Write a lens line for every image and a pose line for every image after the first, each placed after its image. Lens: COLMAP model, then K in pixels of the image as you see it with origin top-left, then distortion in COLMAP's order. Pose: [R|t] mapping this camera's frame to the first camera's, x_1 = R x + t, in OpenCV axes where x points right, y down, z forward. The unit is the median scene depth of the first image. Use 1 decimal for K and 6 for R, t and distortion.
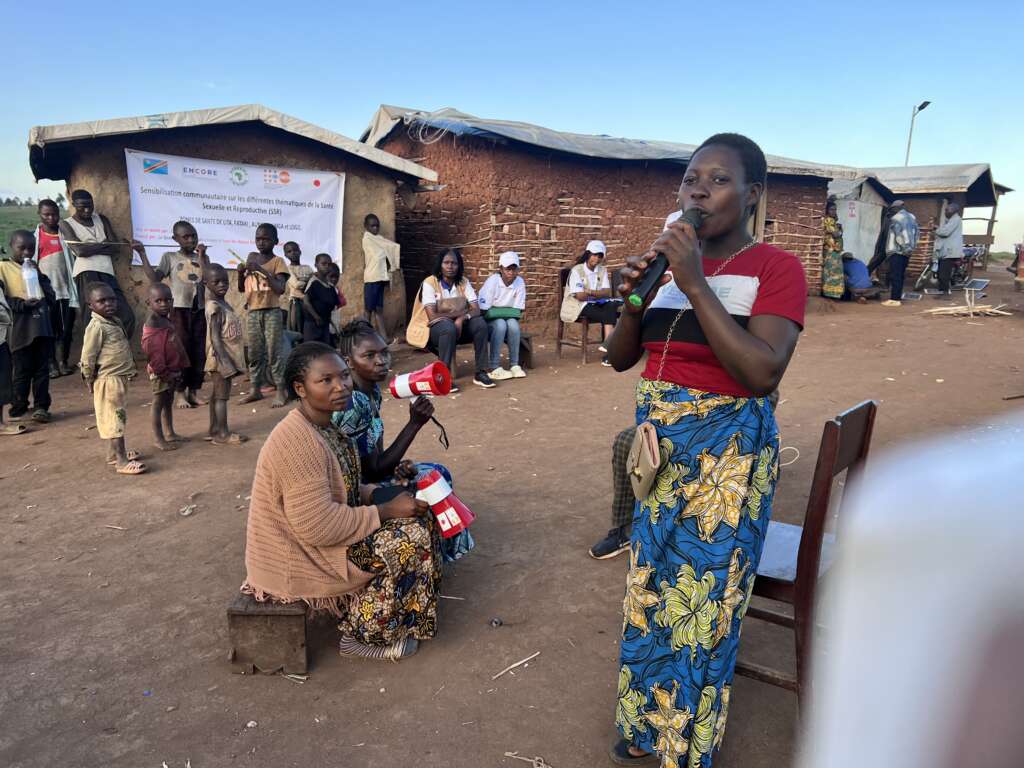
lens RADIAL K [[771.0, 0, 503.0], [0, 771.0, 400.9], [0, 0, 1]] dist [0.022758, -0.021479]
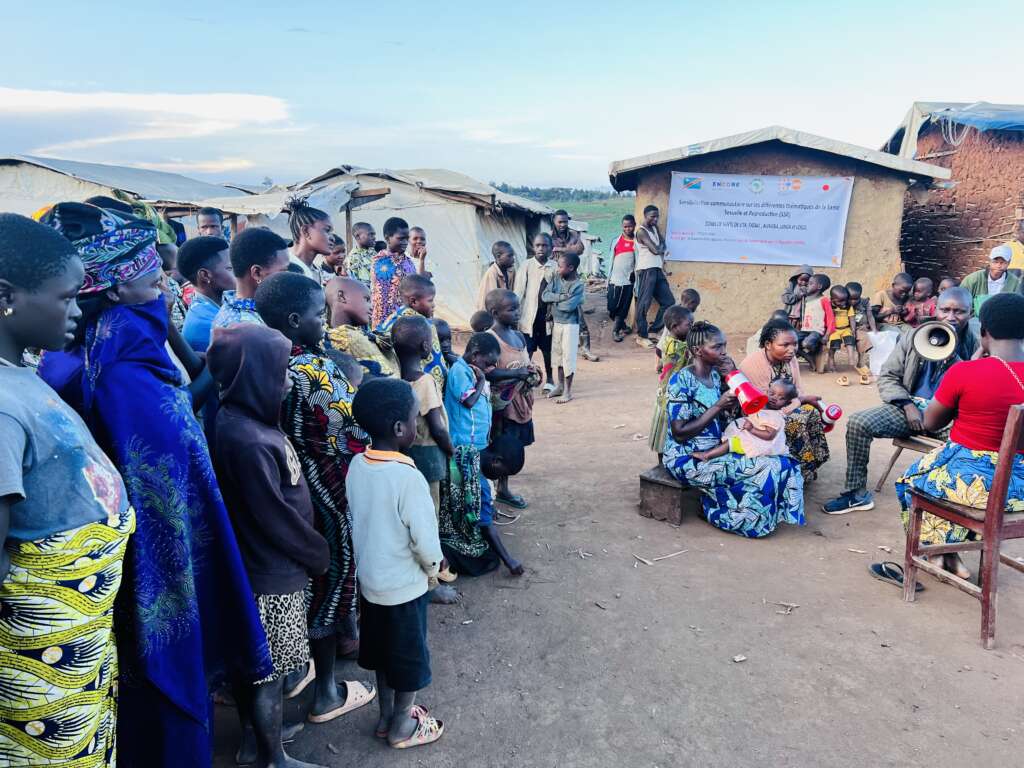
lens RADIAL K [[771.0, 0, 509.5], [0, 771.0, 383.7], [0, 0, 1]] dist [0.022758, -0.021479]
pose [[0.771805, 0.109729, -0.626320, 0.143518], [-0.110360, 0.993165, 0.038005, 0.010572], [0.626209, 0.039788, 0.778639, -0.158540]]
